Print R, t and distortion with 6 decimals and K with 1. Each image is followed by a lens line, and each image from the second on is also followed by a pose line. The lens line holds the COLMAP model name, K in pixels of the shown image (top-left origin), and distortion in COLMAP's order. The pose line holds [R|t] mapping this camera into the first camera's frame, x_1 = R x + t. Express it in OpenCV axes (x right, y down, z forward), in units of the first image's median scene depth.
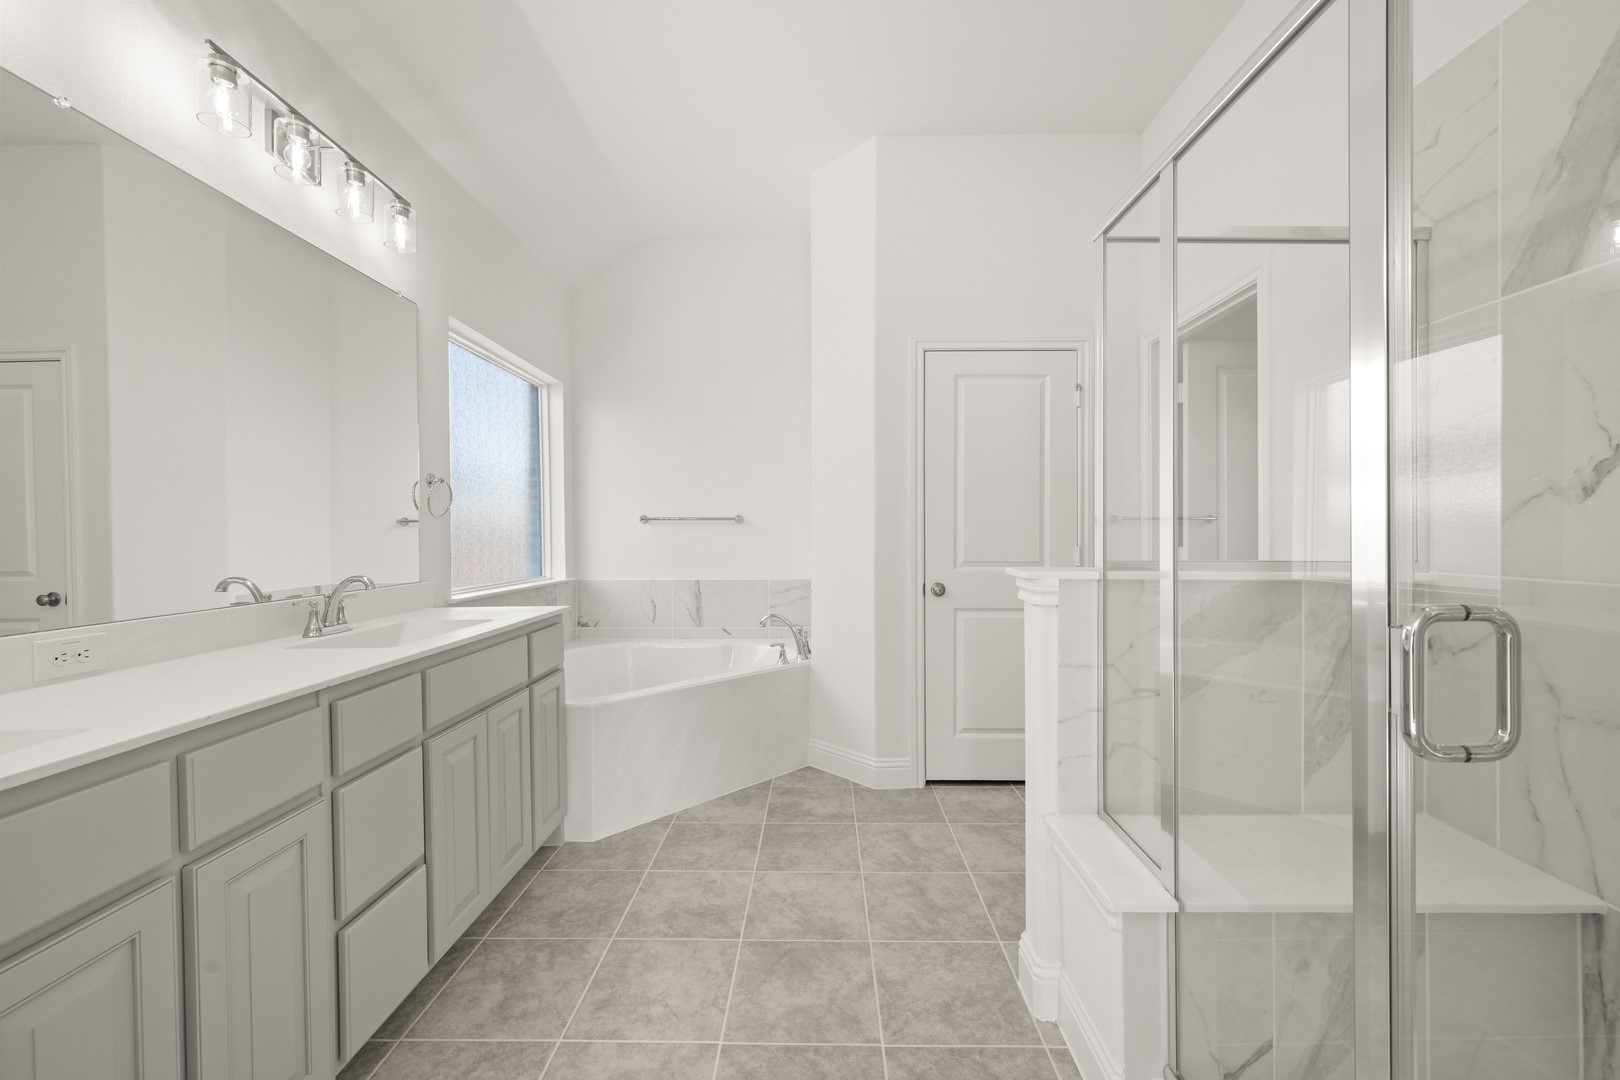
lens RADIAL K [[637.2, 0, 813.5], [0, 637.2, 536.8], [0, 0, 1]] dist [-0.001289, 0.000836]
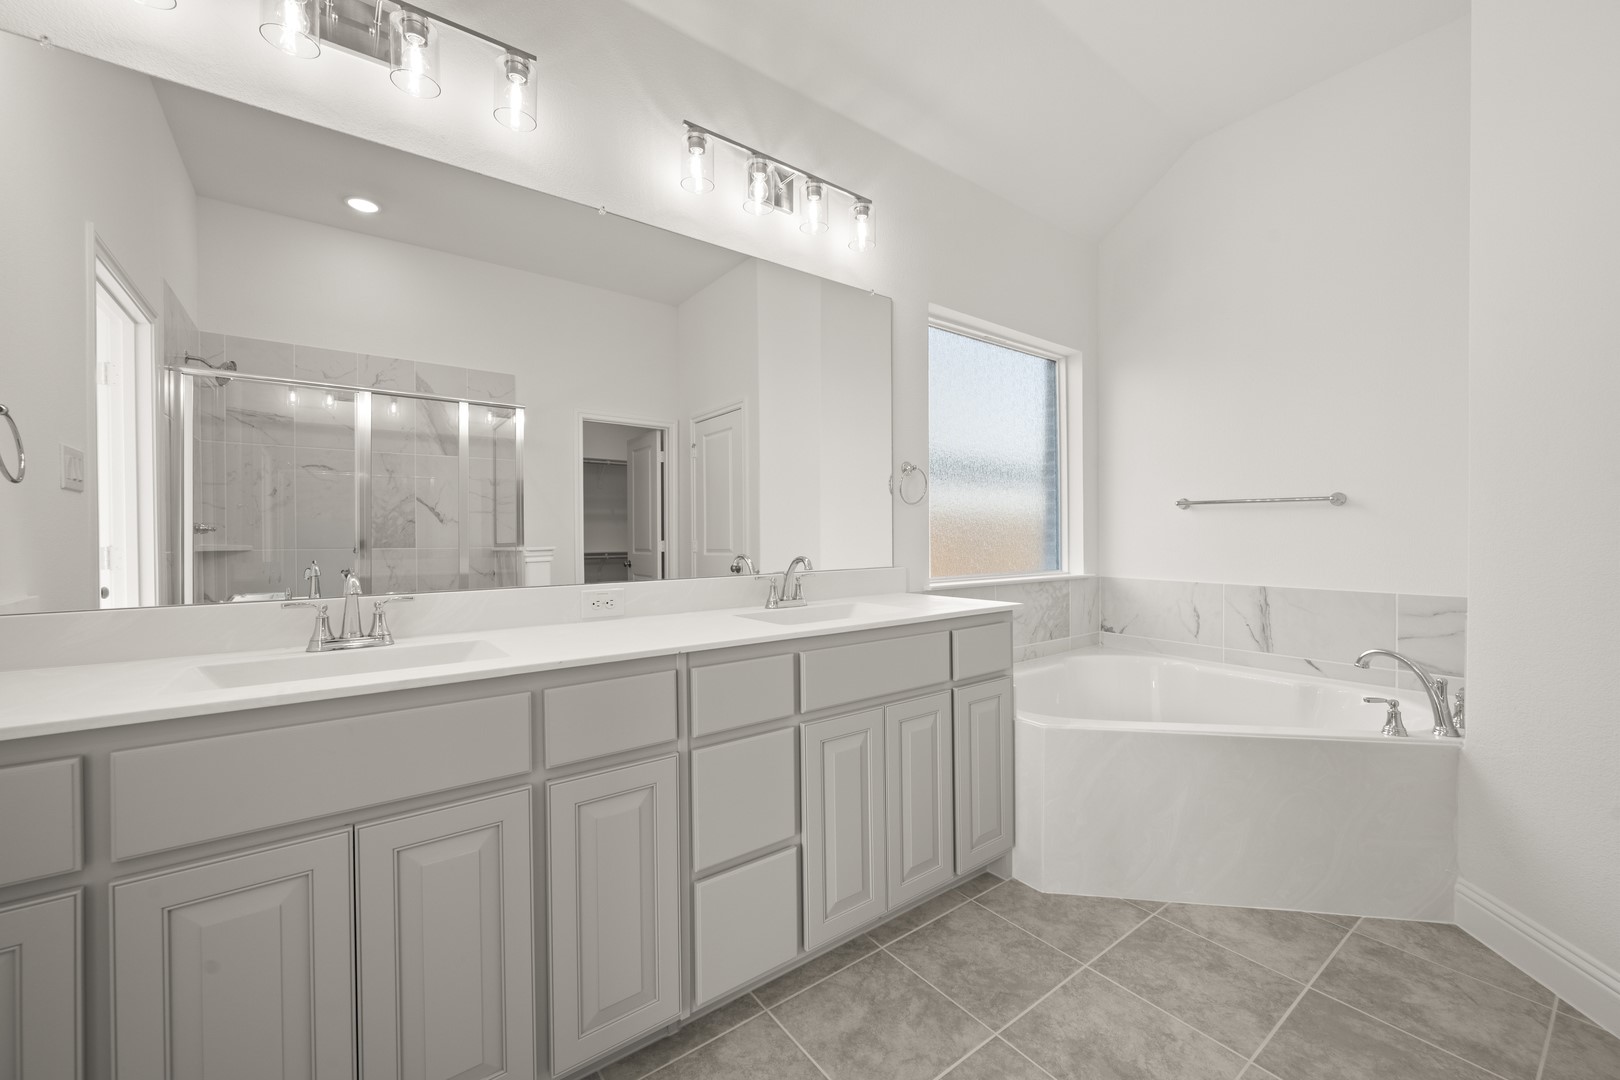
lens RADIAL K [[637.2, 0, 813.5], [0, 637.2, 536.8], [0, 0, 1]] dist [-0.001289, 0.000836]
pose [[0.610944, 0.008008, -0.791633, 0.128202], [-0.004021, 0.999967, 0.007013, 0.016065], [0.791664, -0.001102, 0.610956, 0.282710]]
